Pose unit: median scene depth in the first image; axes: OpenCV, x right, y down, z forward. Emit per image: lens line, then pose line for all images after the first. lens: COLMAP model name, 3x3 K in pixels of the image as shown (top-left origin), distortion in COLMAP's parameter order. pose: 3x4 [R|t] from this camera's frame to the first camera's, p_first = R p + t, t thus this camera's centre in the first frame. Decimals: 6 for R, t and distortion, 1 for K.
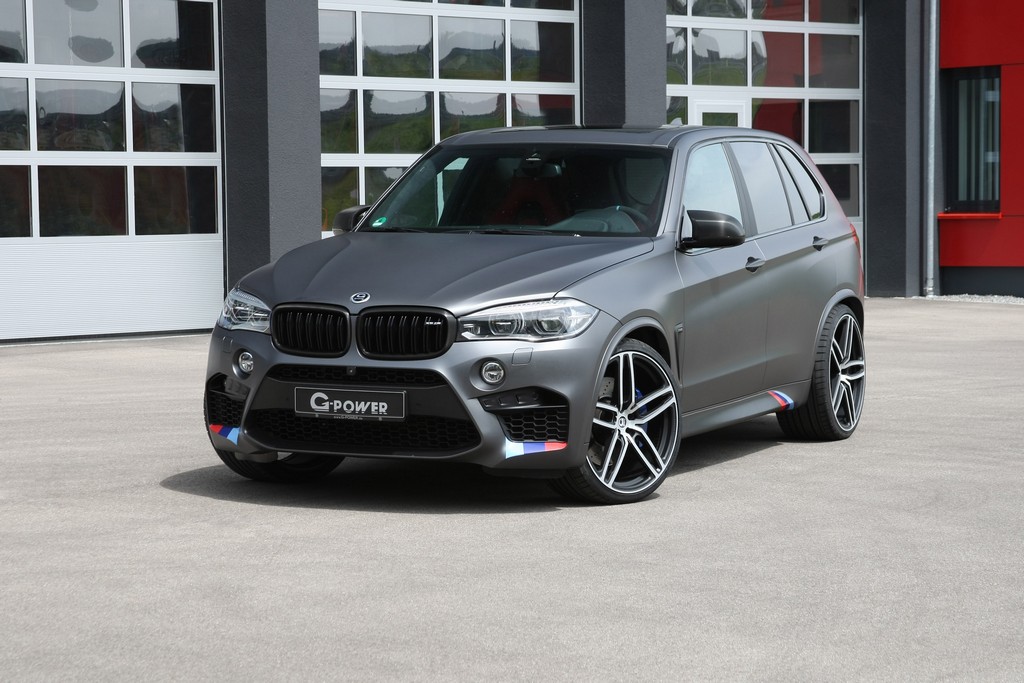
lens RADIAL K [[2656.1, 0, 512.0], [0, 2656.1, 341.5], [0, 0, 1]] dist [0.728303, -8.597049]
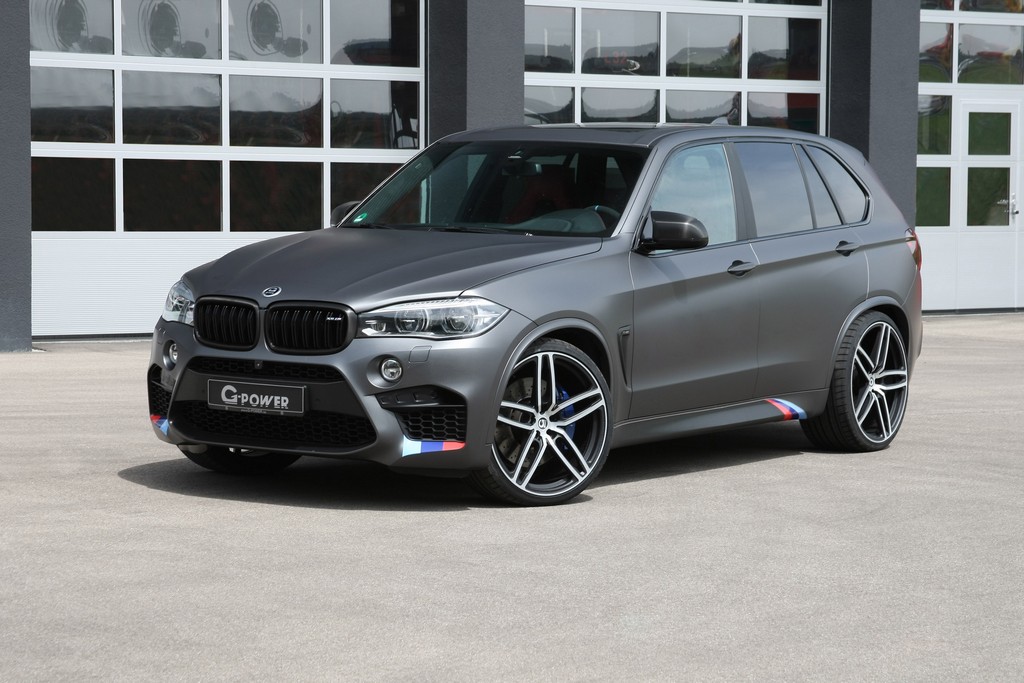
lens RADIAL K [[2656.1, 0, 512.0], [0, 2656.1, 341.5], [0, 0, 1]] dist [0.728303, -8.597049]
pose [[0.984725, 0.025370, -0.172261, 0.201031], [-0.025284, 0.999677, 0.002692, -0.002671], [0.172273, 0.001705, 0.985048, 0.024770]]
